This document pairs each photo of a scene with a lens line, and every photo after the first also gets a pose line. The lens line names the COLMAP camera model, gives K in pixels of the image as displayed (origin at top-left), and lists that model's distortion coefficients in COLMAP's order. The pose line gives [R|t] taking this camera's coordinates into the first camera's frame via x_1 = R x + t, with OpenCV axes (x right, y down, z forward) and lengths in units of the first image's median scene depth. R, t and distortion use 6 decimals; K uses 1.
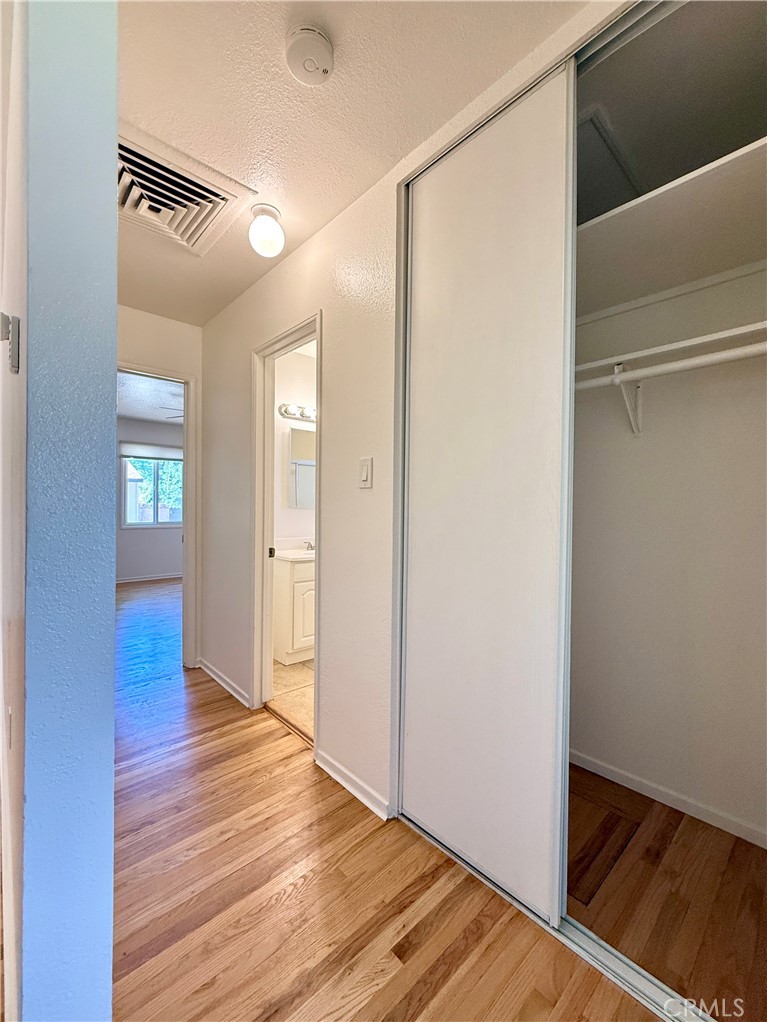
lens RADIAL K [[411.7, 0, 379.6], [0, 411.7, 508.5], [0, 0, 1]] dist [-0.000737, 0.001363]
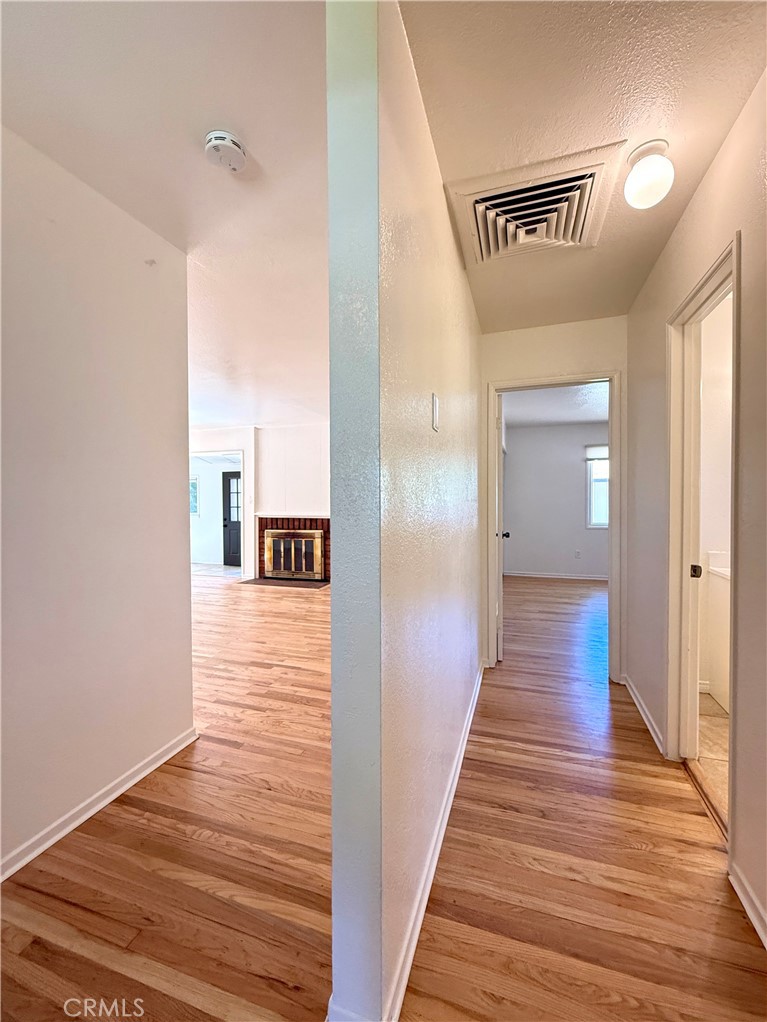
lens RADIAL K [[411.7, 0, 385.9], [0, 411.7, 509.7], [0, 0, 1]] dist [-0.000737, 0.001363]
pose [[0.504348, 0.000023, -0.863500, 0.160858], [0.003442, 0.999992, 0.002037, -0.018088], [0.863493, -0.003999, 0.504344, 0.137190]]
